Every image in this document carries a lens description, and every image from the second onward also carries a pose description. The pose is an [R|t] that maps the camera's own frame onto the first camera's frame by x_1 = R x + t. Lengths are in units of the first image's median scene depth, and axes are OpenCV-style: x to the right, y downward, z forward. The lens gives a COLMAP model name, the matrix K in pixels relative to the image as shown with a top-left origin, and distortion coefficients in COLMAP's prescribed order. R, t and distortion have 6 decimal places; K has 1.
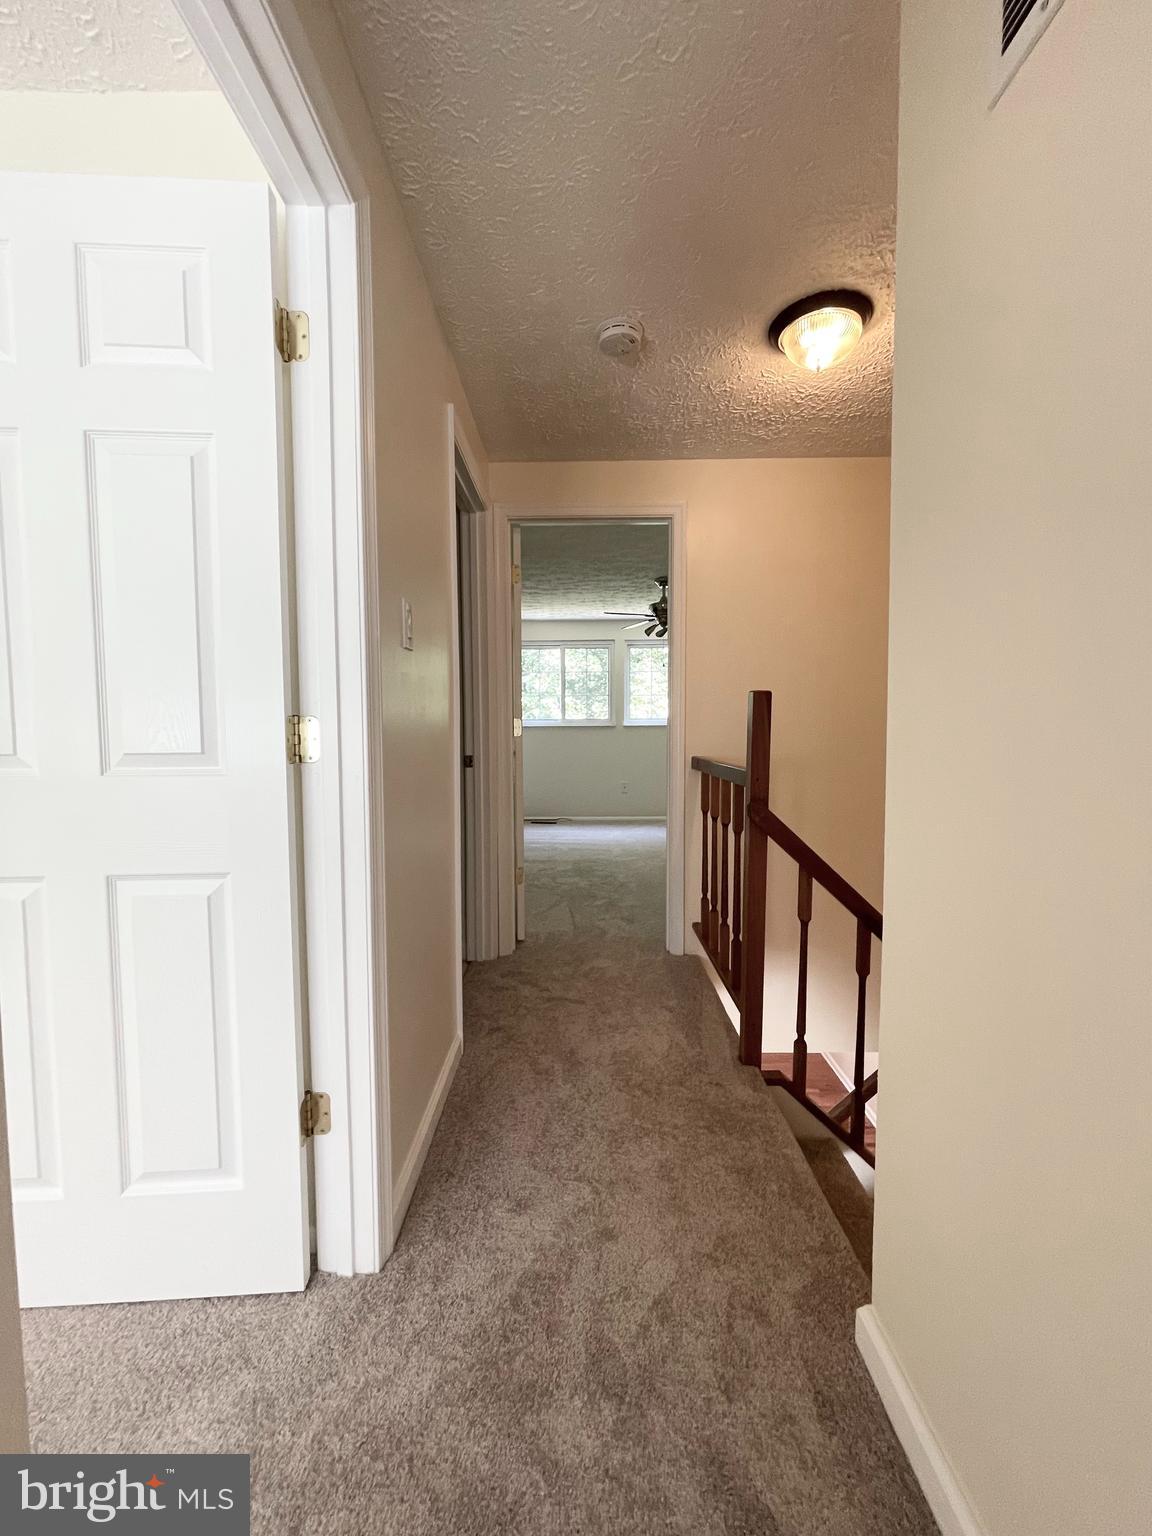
lens RADIAL K [[623.2, 0, 577.7], [0, 623.2, 764.2], [0, 0, 1]] dist [-0.004419, -0.000343]
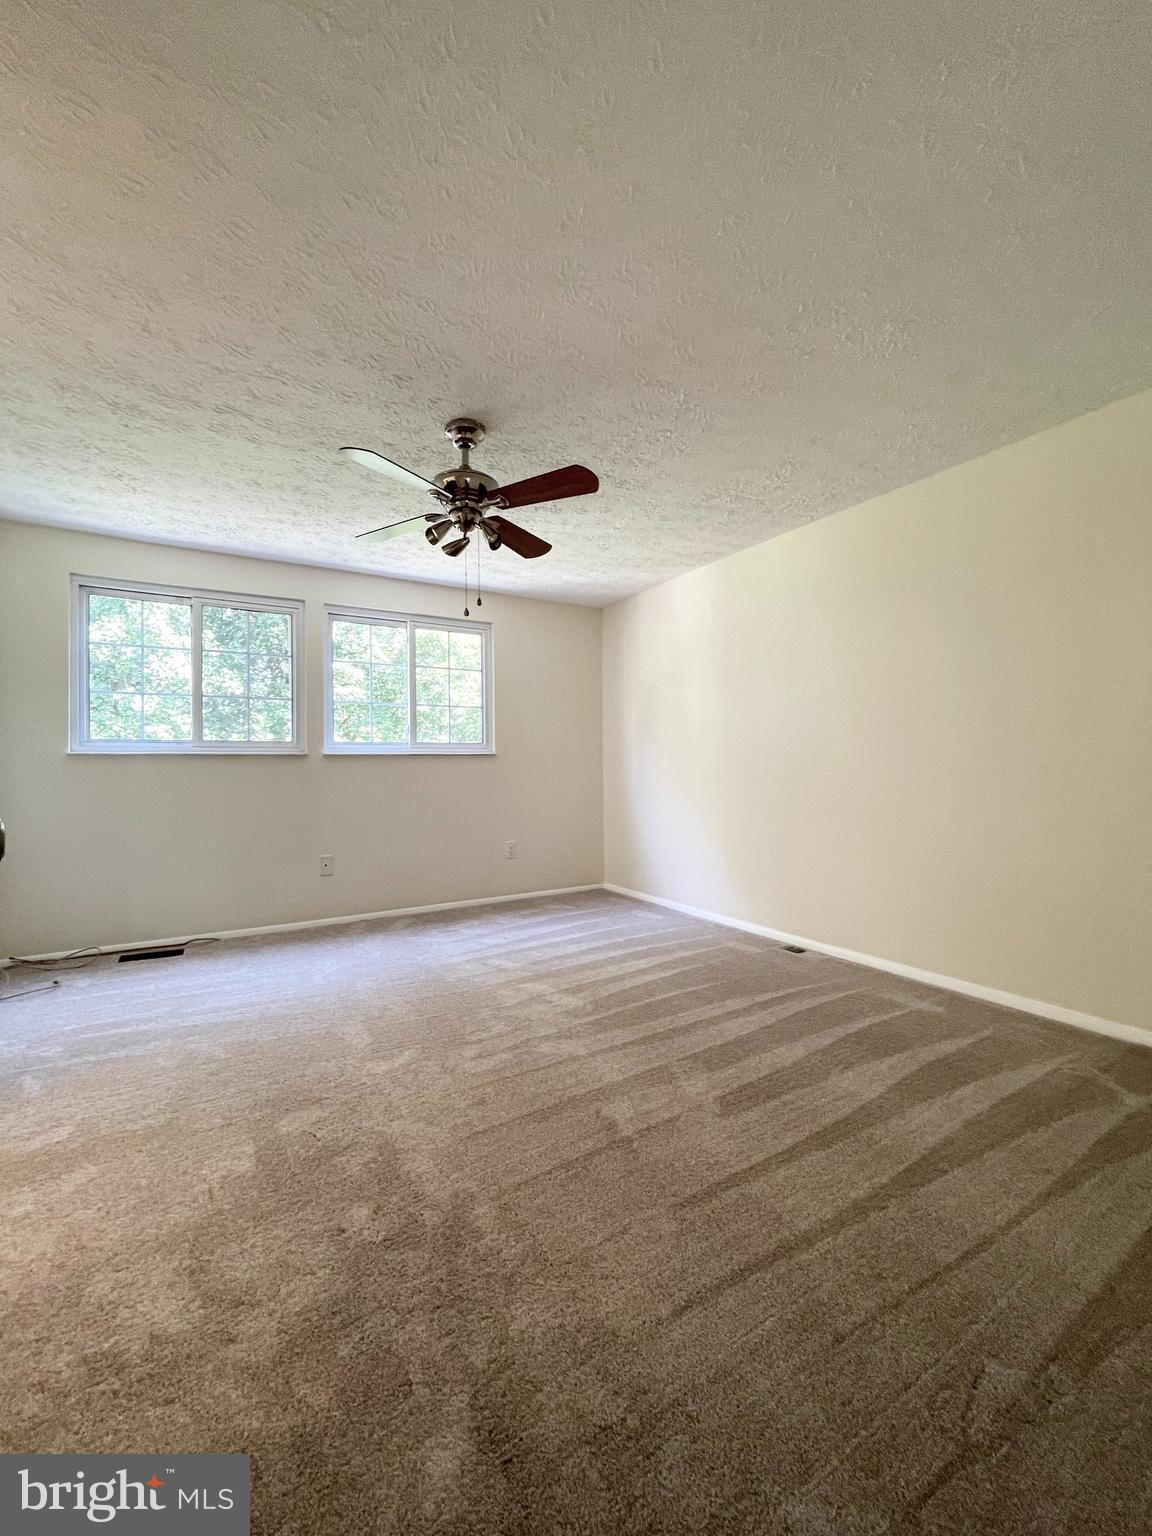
lens RADIAL K [[623.2, 0, 575.1], [0, 623.2, 765.1], [0, 0, 1]] dist [-0.004419, -0.000343]
pose [[0.854112, 0.003883, 0.520074, -0.023091], [0.032097, 0.997673, -0.060161, -0.011706], [-0.519097, 0.068077, 0.852000, 0.409941]]
